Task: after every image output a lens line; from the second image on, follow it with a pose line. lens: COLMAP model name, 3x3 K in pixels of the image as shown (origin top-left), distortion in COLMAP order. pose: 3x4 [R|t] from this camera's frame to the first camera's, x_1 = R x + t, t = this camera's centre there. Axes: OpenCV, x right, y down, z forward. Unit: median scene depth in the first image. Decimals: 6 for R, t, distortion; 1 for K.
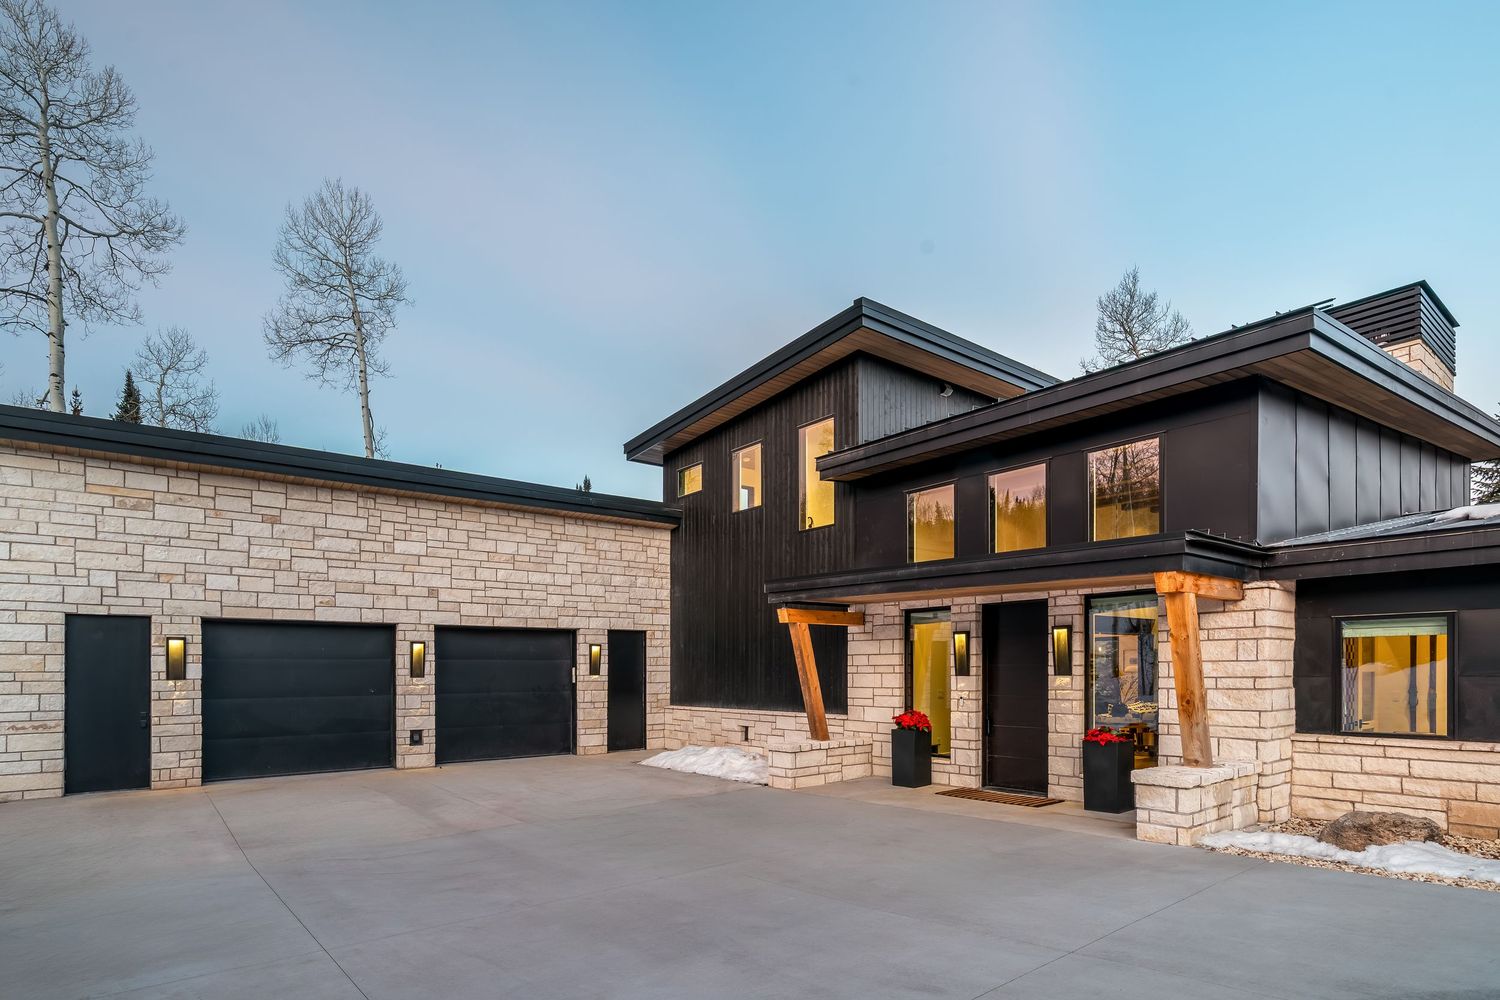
lens RADIAL K [[779.2, 0, 750.0], [0, 779.2, 500.0], [0, 0, 1]] dist [-0.002691, 0.000414]
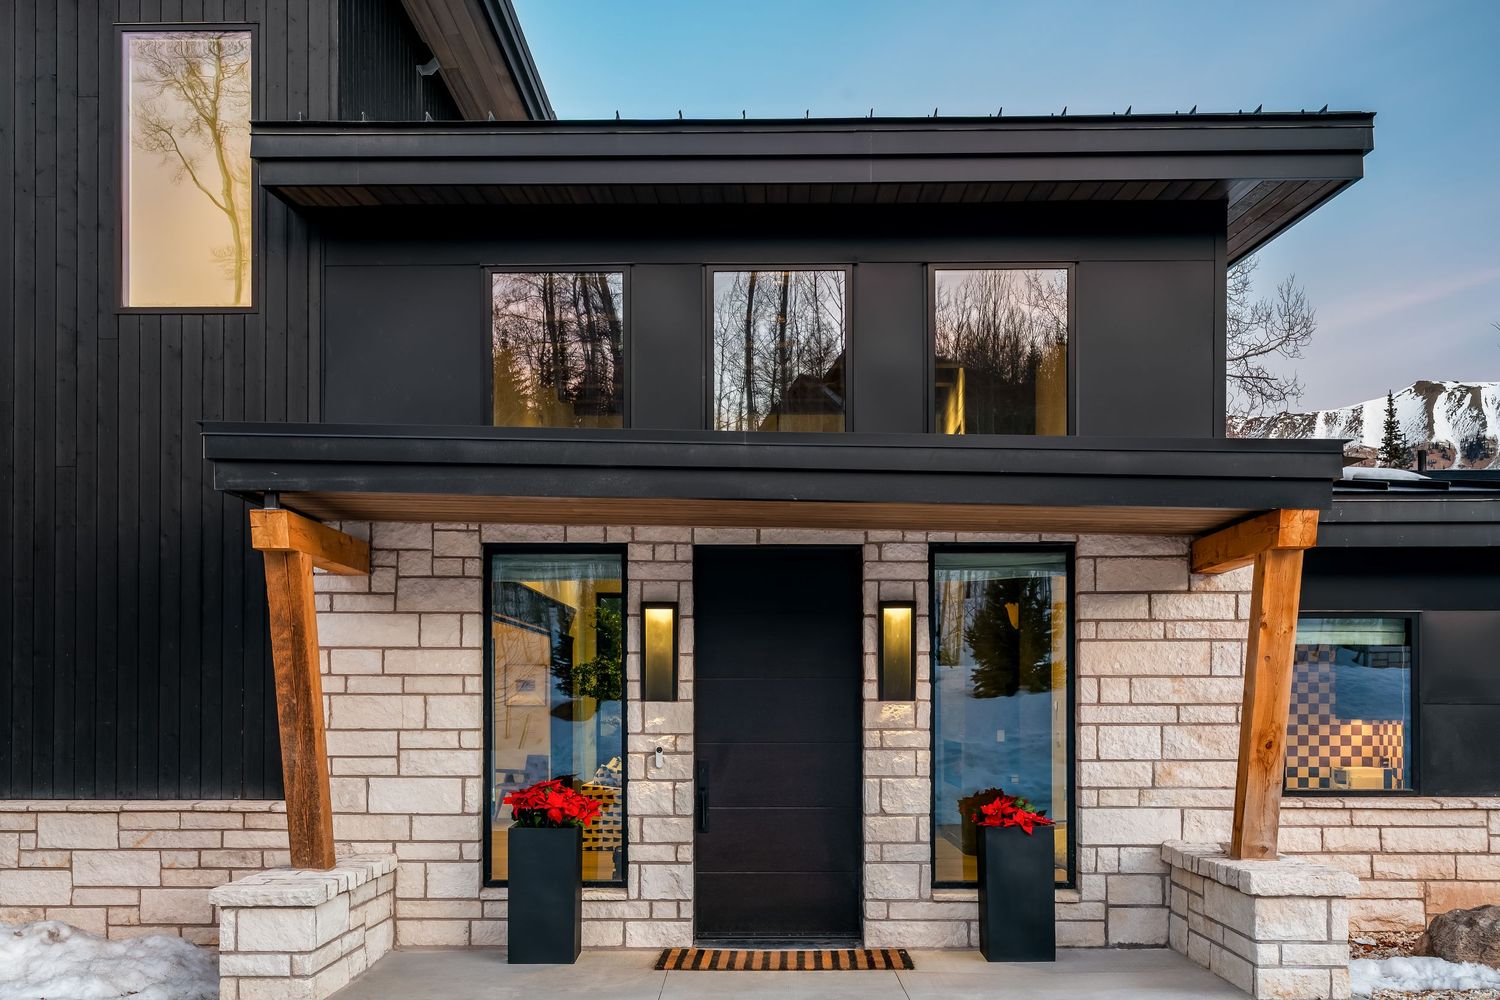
lens RADIAL K [[1510.2, 0, 750.0], [0, 1510.2, 500.0], [0, 0, 1]] dist [0.004758, -0.002786]
pose [[0.644636, 0.112838, 0.756117, -0.330688], [-0.168671, 0.985667, -0.003293, 0.099585], [-0.745651, -0.125413, 0.654429, 0.384396]]
